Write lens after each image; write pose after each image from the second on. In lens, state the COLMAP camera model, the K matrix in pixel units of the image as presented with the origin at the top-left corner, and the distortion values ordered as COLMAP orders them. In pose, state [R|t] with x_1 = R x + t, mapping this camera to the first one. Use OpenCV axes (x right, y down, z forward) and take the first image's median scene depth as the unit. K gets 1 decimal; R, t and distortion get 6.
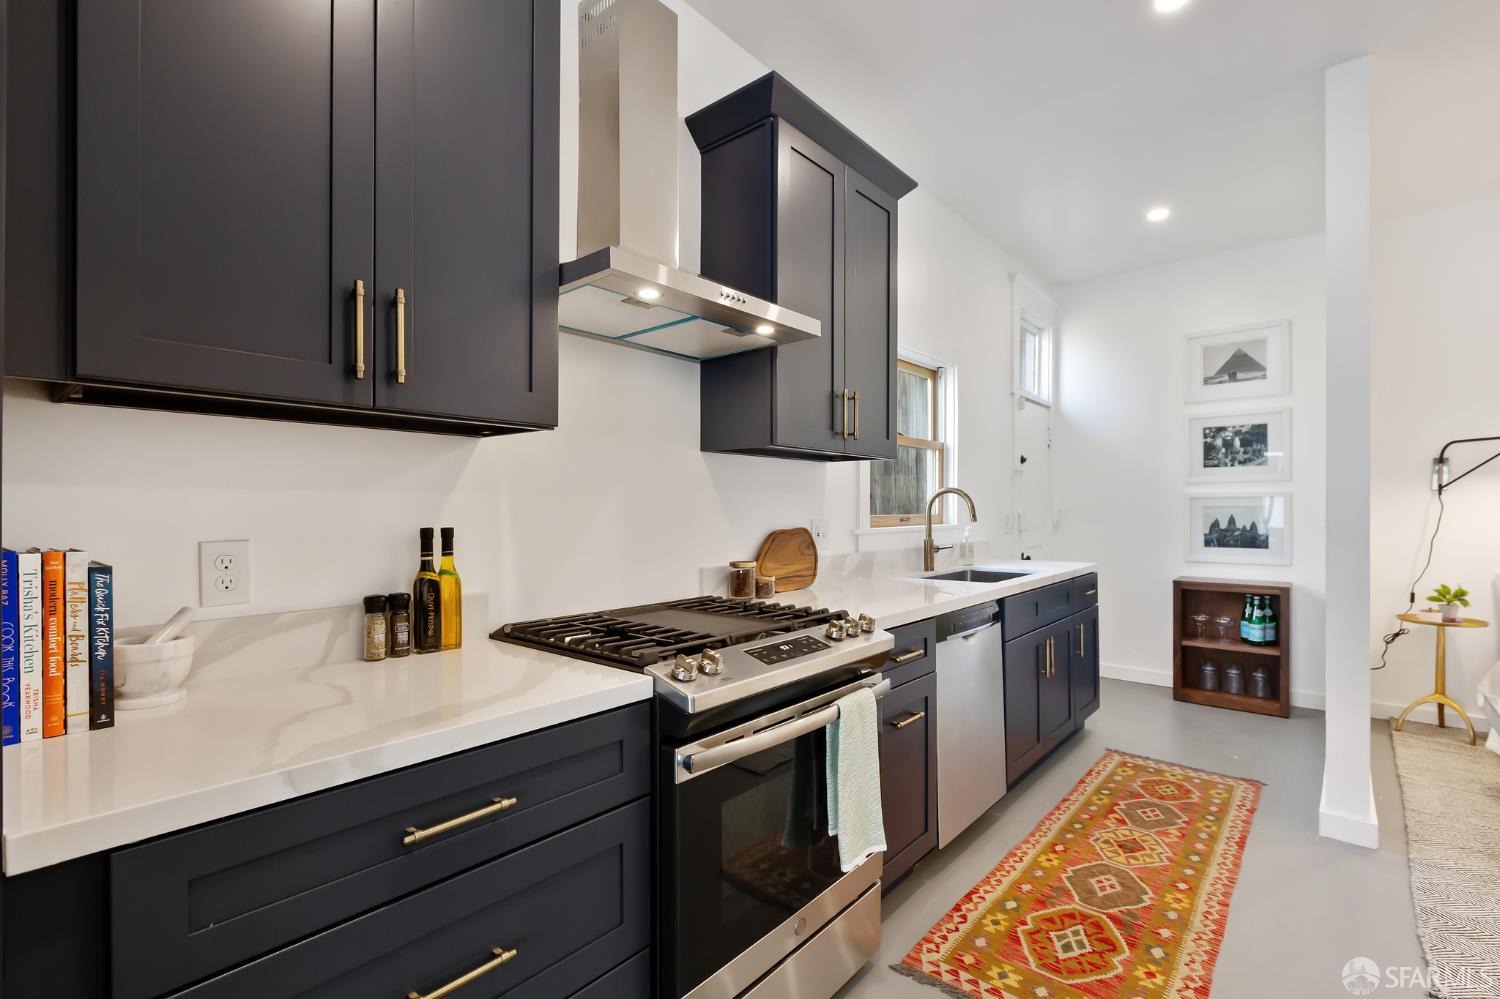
lens RADIAL K [[684.7, 0, 758.2], [0, 684.7, 508.4], [0, 0, 1]] dist [0.000396, -0.000242]
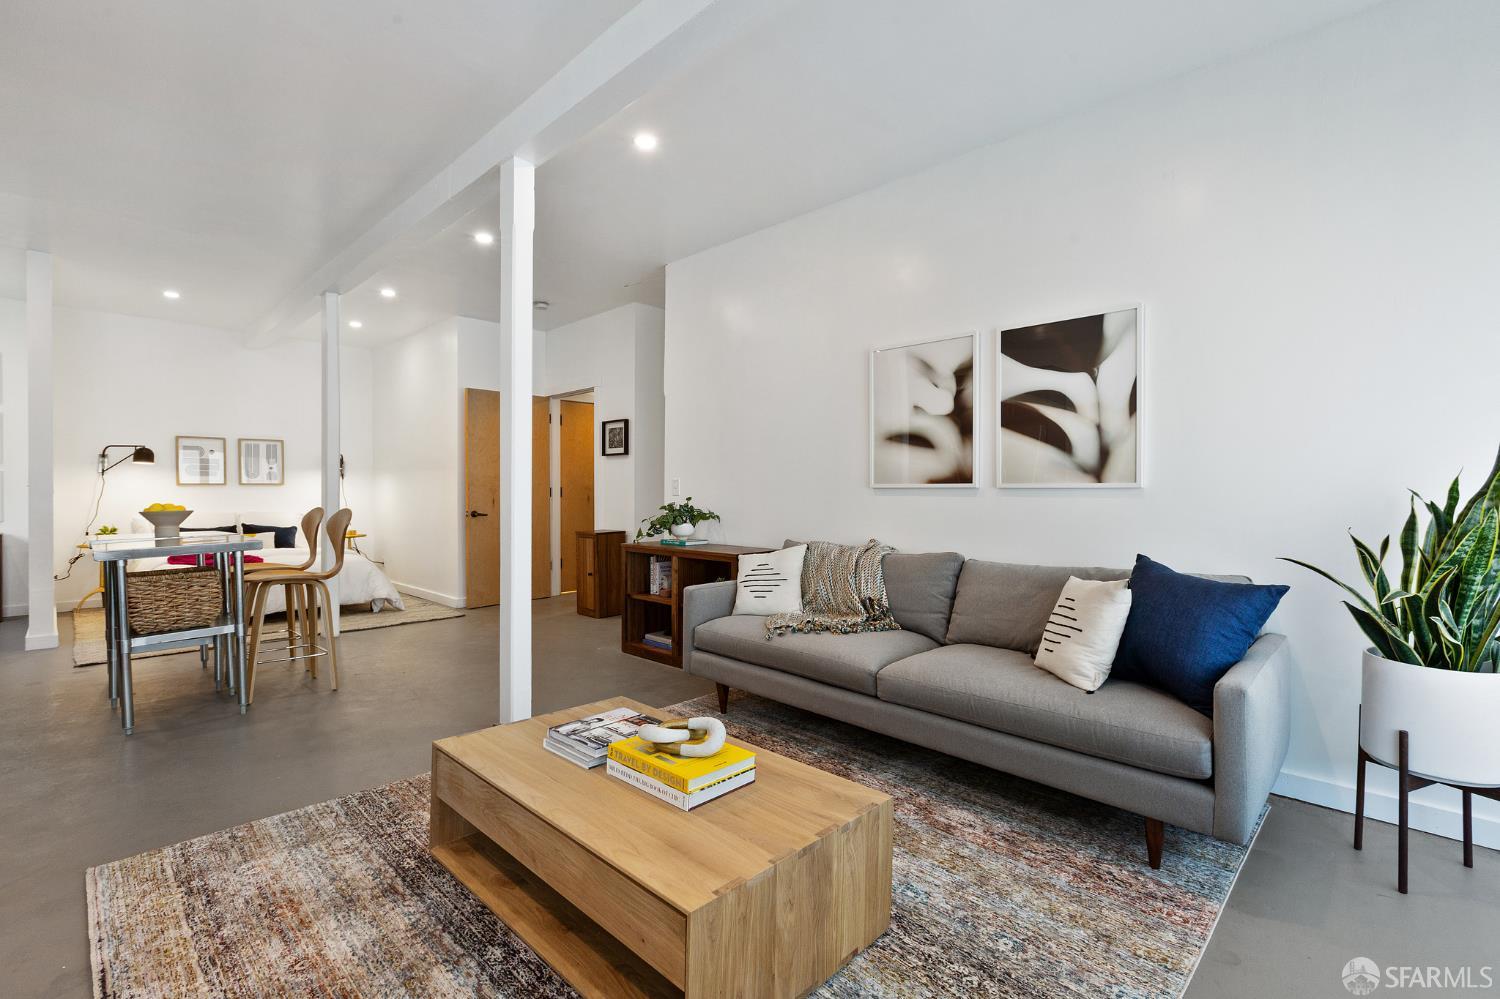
lens RADIAL K [[684.7, 0, 750.4], [0, 684.7, 493.4], [0, 0, 1]] dist [0.000396, -0.000242]
pose [[0.068221, -0.002736, 0.997666, -0.653309], [0.005906, 0.999980, 0.002339, 0.033525], [-0.997653, 0.005733, 0.068236, -0.783943]]
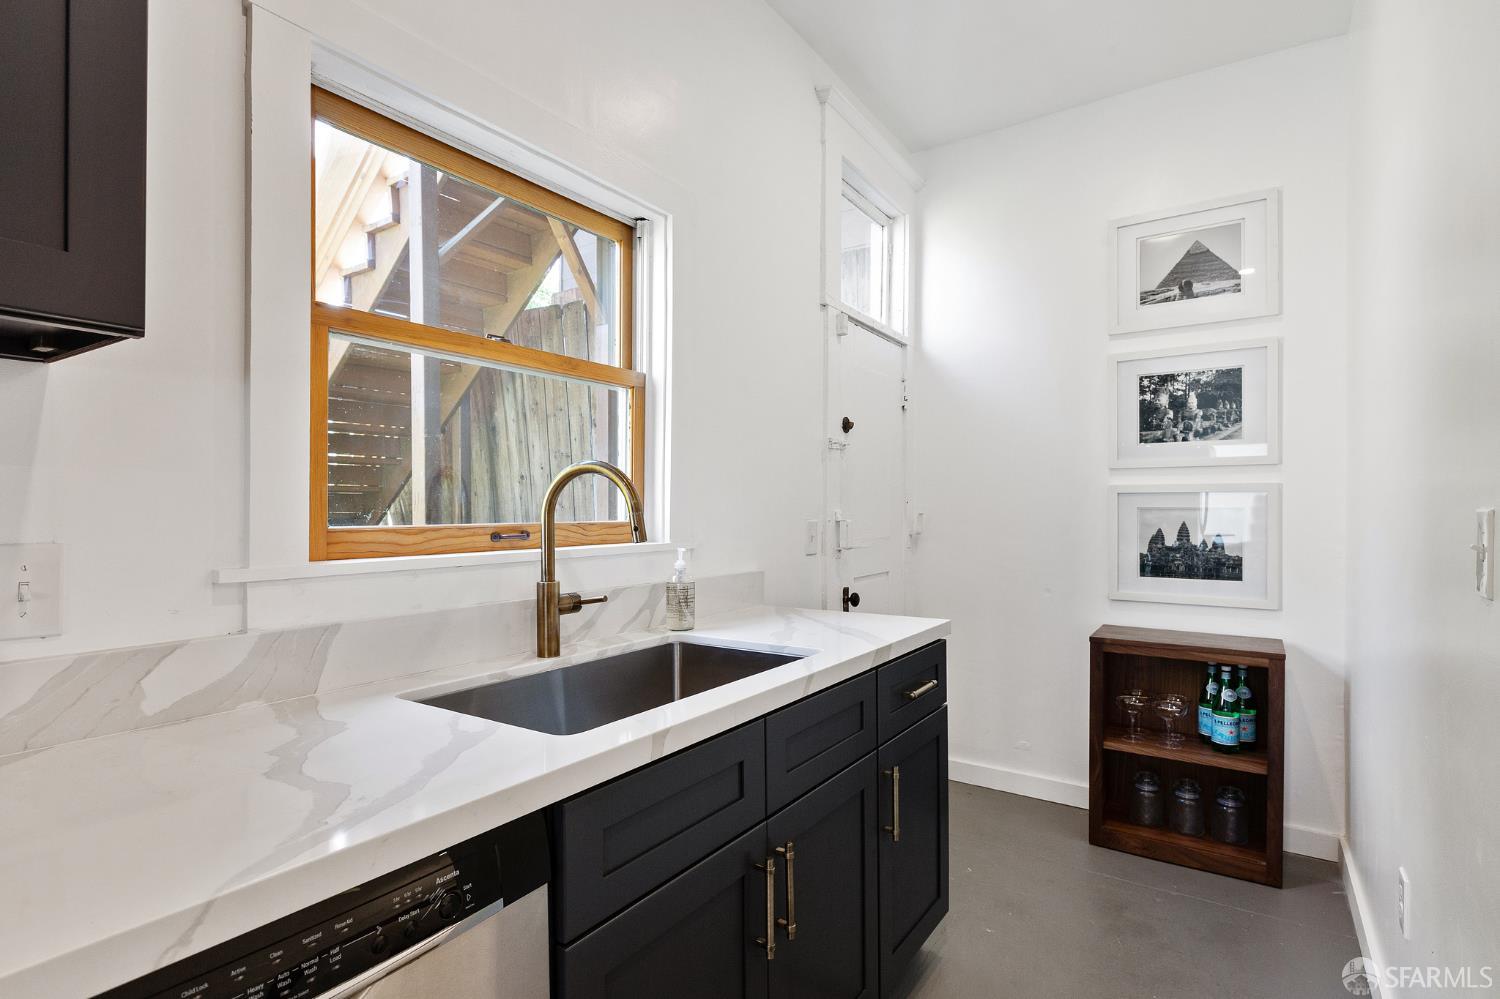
lens RADIAL K [[750.5, 0, 754.0], [0, 750.5, 509.7], [0, 0, 1]] dist [-0.011890, 0.002011]
pose [[0.993234, 0.004375, 0.116050, 0.295245], [-0.004641, 0.999987, 0.002021, -0.001447], [-0.116040, -0.002546, 0.993241, 0.478856]]
